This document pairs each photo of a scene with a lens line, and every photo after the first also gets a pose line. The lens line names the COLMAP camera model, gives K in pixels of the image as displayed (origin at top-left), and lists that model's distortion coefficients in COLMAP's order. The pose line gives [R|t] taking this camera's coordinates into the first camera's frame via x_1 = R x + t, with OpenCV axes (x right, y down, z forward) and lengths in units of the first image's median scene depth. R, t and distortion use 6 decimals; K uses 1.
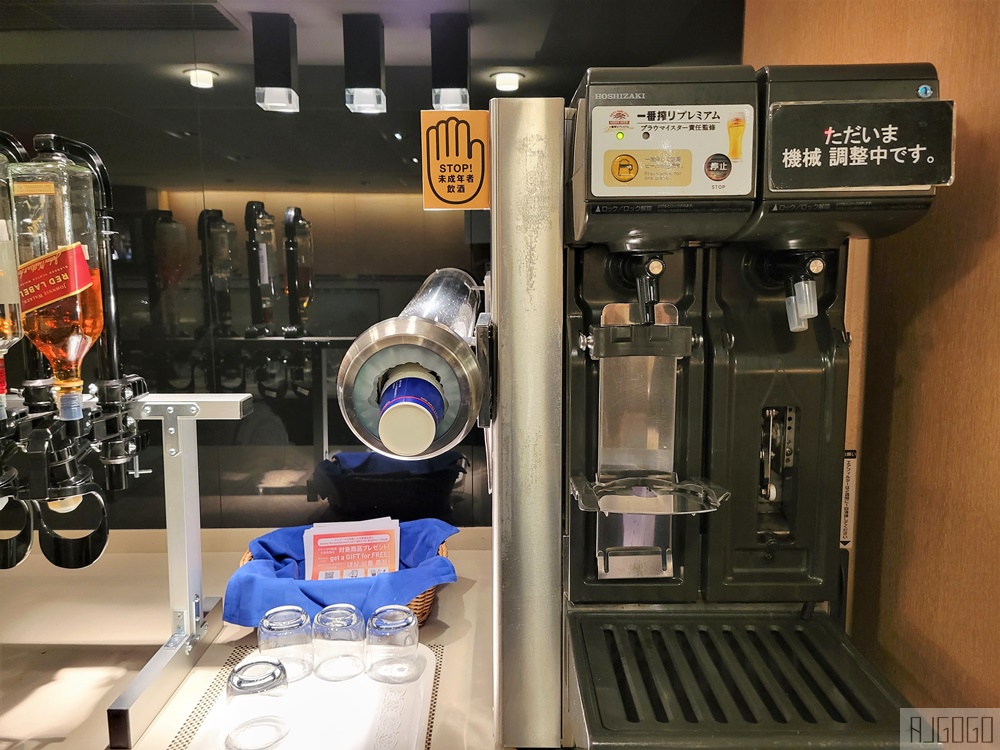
lens RADIAL K [[744.7, 0, 500.3], [0, 744.7, 360.9], [0, 0, 1]] dist [0.026307, -0.005781]
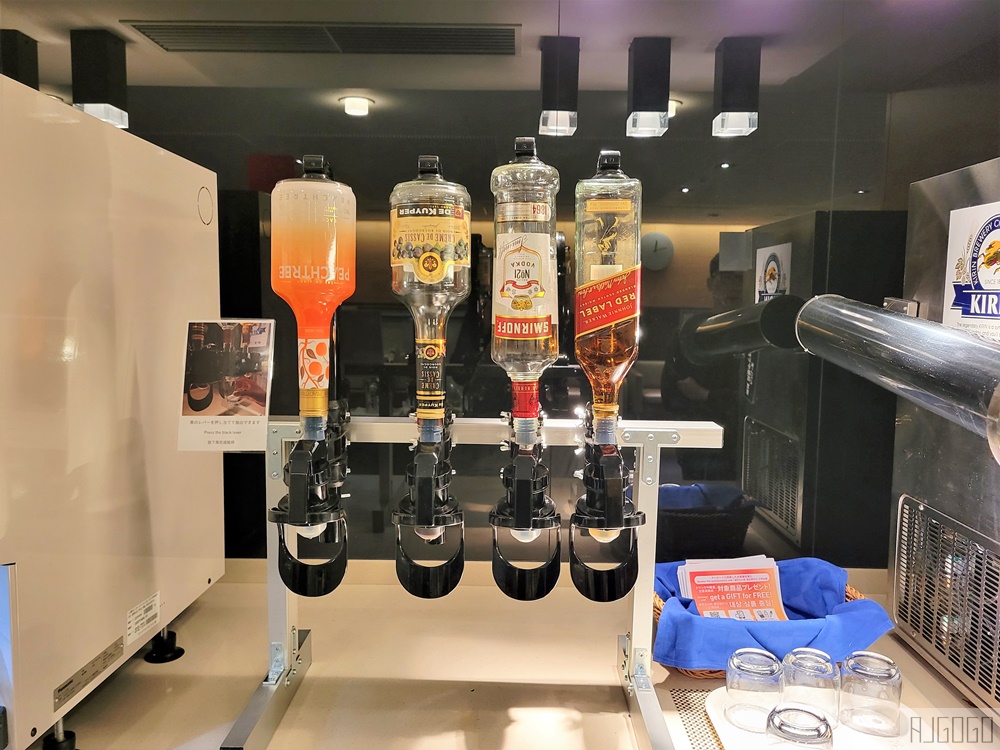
lens RADIAL K [[749.9, 0, 497.3], [0, 749.9, 367.0], [0, 0, 1]] dist [0.054117, -0.043808]
pose [[0.999643, 0.016125, -0.021299, -0.481344], [-0.016866, 0.999243, -0.035046, 0.009986], [0.020718, 0.035393, 0.999159, 0.023475]]
